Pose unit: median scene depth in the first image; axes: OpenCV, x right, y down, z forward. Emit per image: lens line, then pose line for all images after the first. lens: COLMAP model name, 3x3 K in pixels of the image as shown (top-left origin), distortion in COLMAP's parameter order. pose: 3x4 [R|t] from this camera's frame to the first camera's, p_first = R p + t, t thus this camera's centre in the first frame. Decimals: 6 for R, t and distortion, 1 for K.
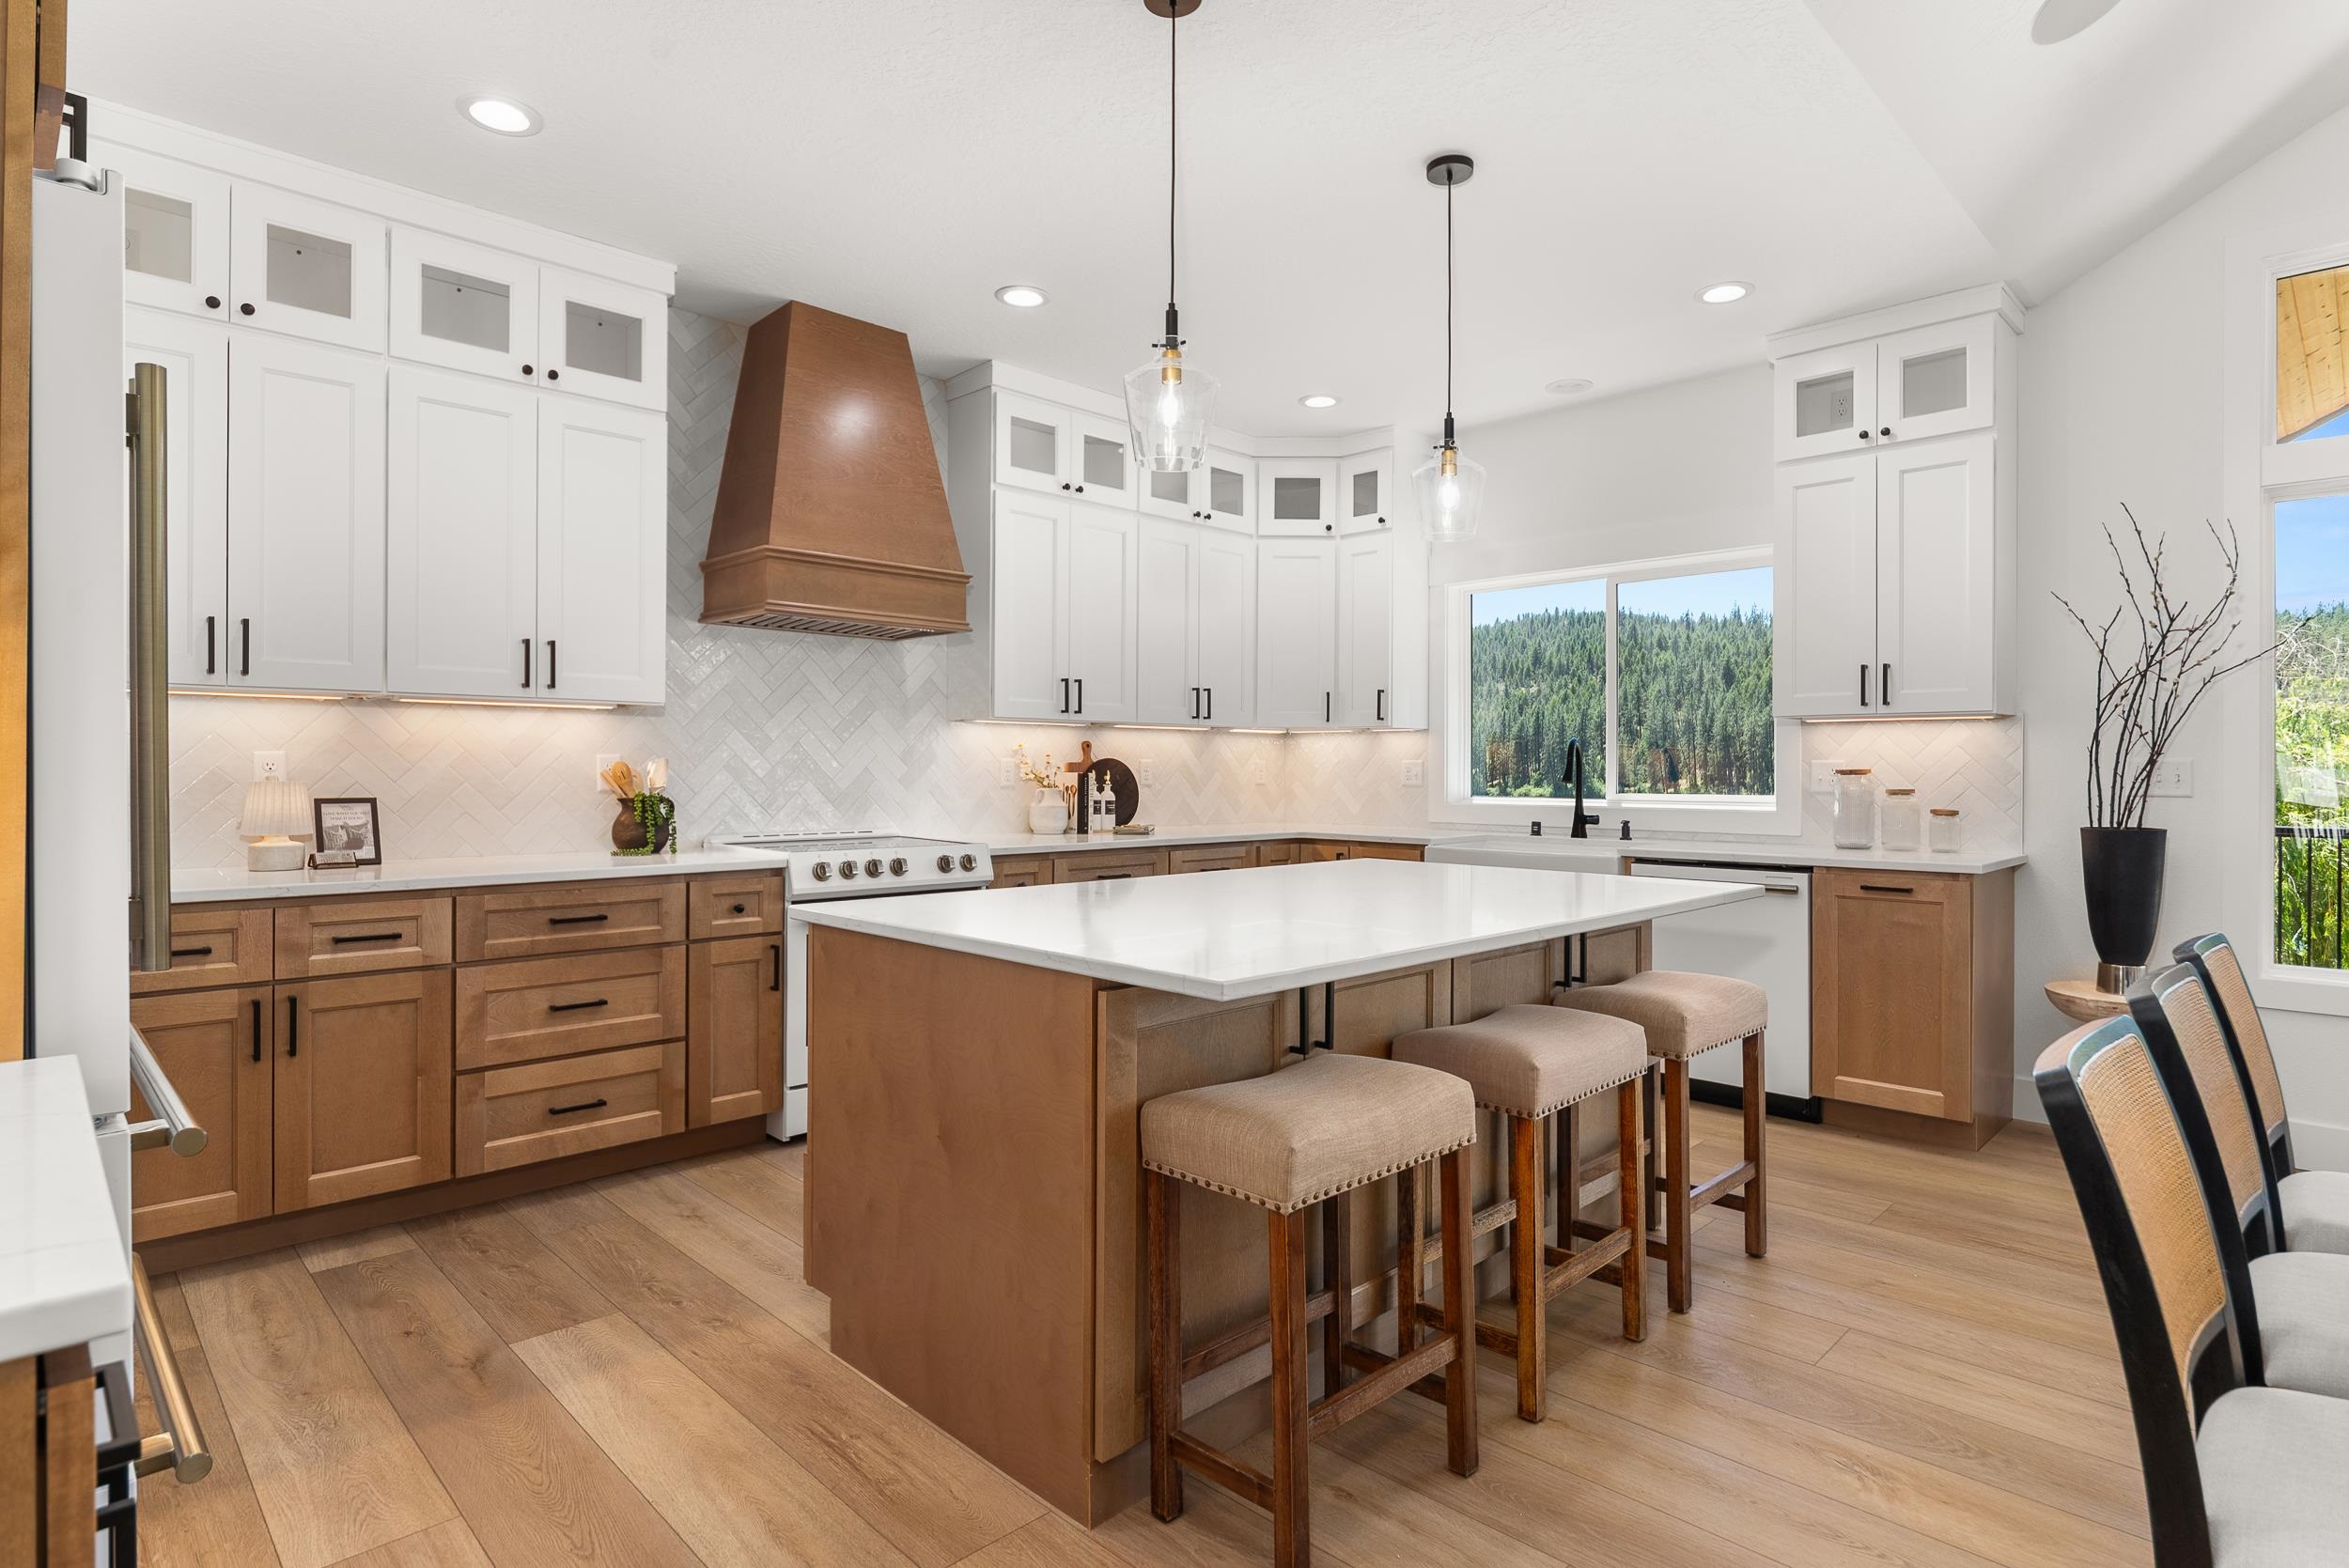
lens RADIAL K [[1197.3, 0, 1196.4], [0, 1197.3, 779.3], [0, 0, 1]] dist [-0.008522, -0.003295]
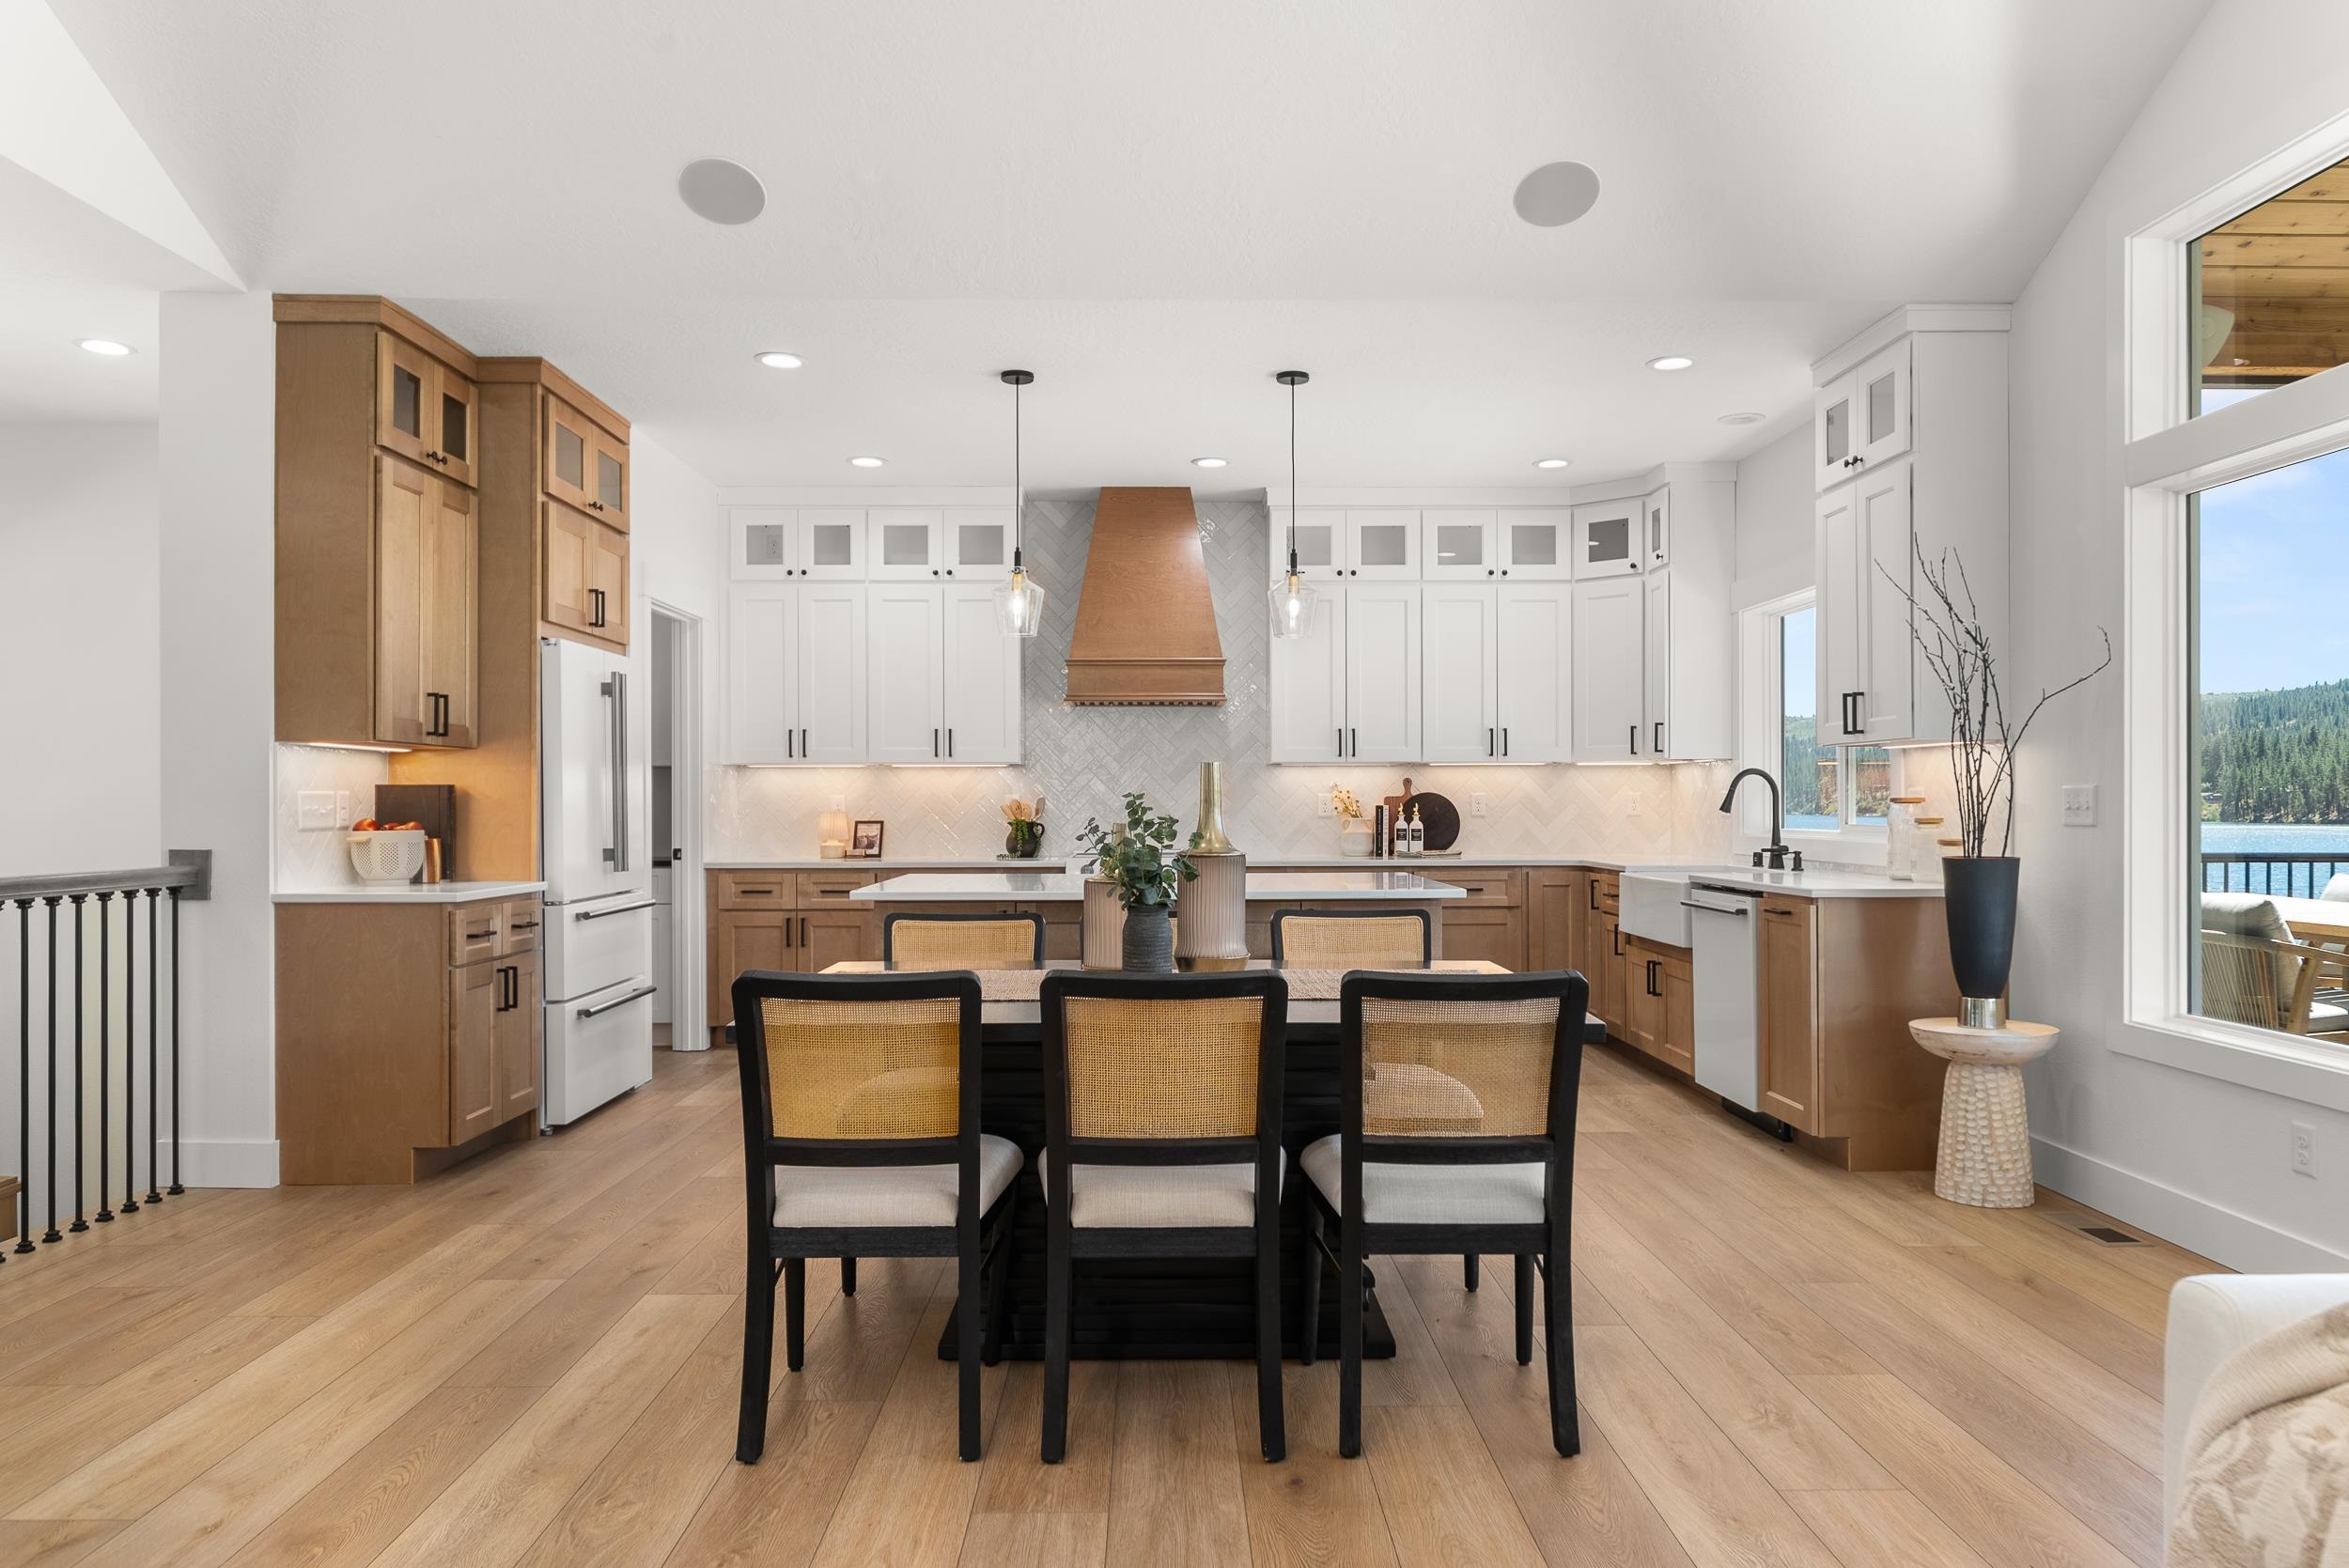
lens RADIAL K [[1616.1, 0, 1198.4], [0, 1616.1, 795.9], [0, 0, 1]] dist [0.007078, -0.001200]
pose [[0.724634, -0.008631, -0.689079, 1.142468], [-0.000792, 0.999910, -0.013358, 0.008816], [0.689133, 0.010226, 0.724563, -0.368676]]
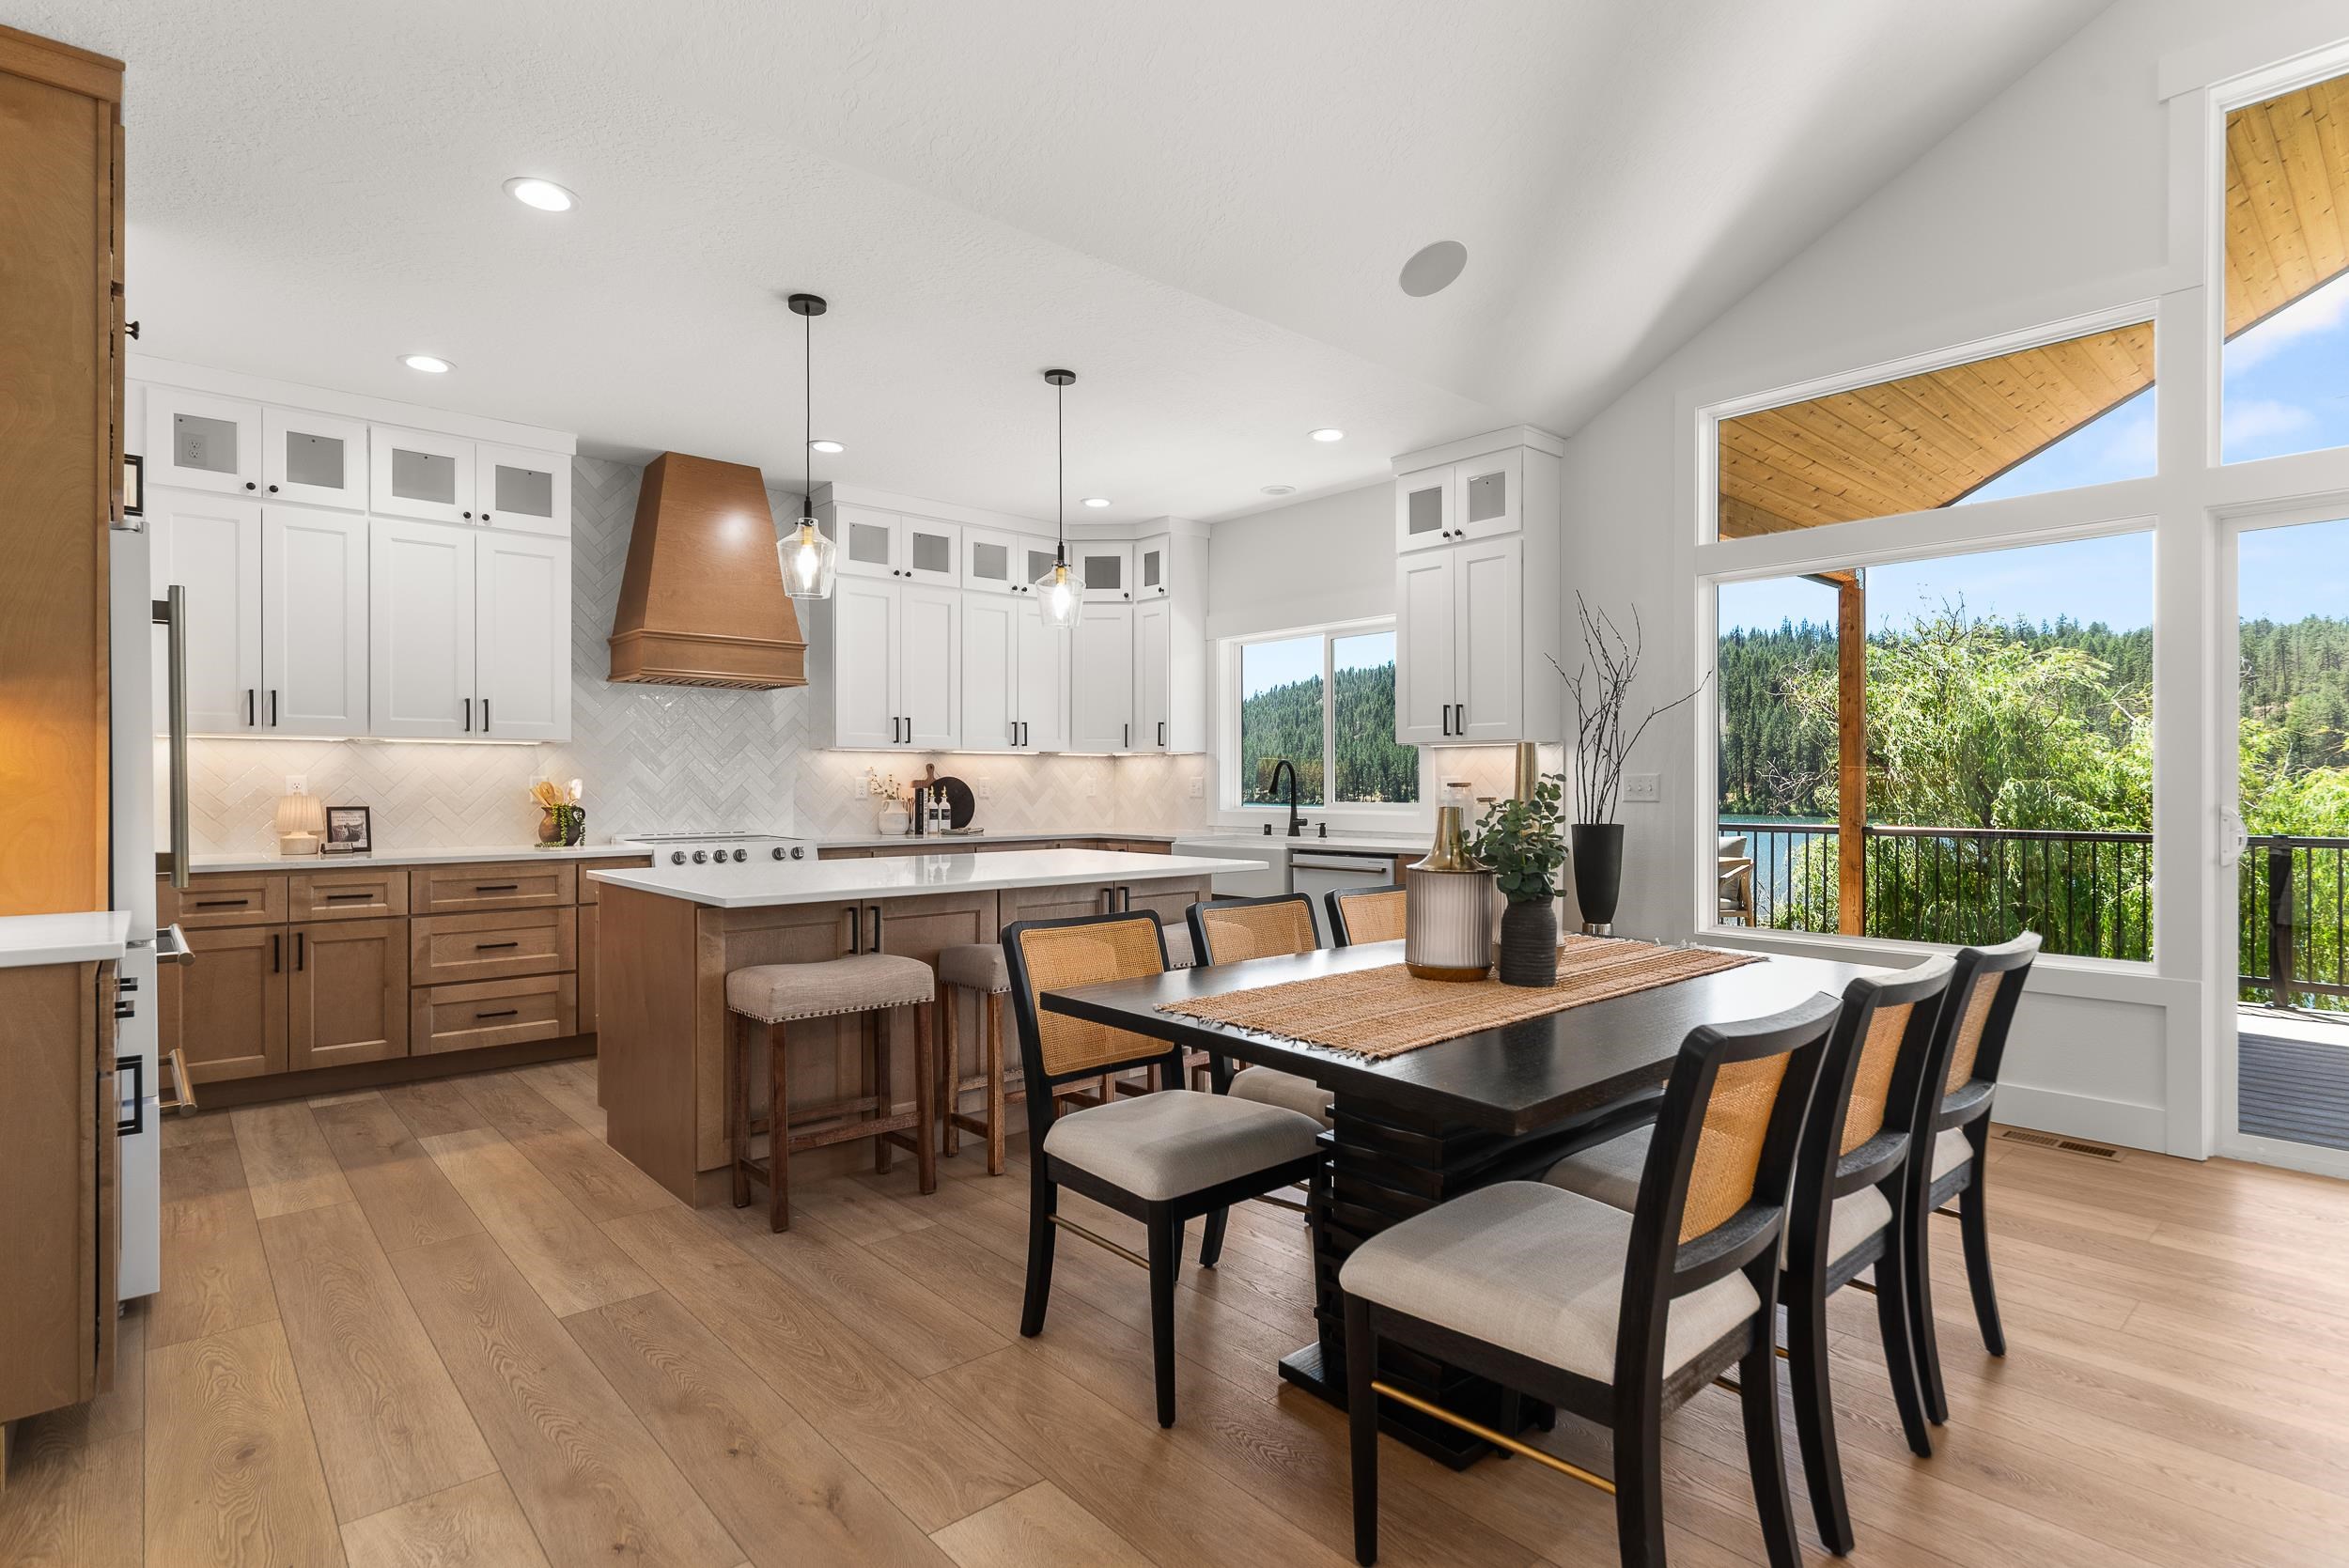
lens RADIAL K [[1145.7, 0, 1203.1], [0, 1145.7, 795.0], [0, 0, 1]] dist [-0.011342, 0.000522]
pose [[0.999094, -0.004162, -0.042355, 0.352006], [0.004181, 0.999991, 0.000363, 0.004274], [0.042353, -0.000540, 0.999103, -0.319126]]
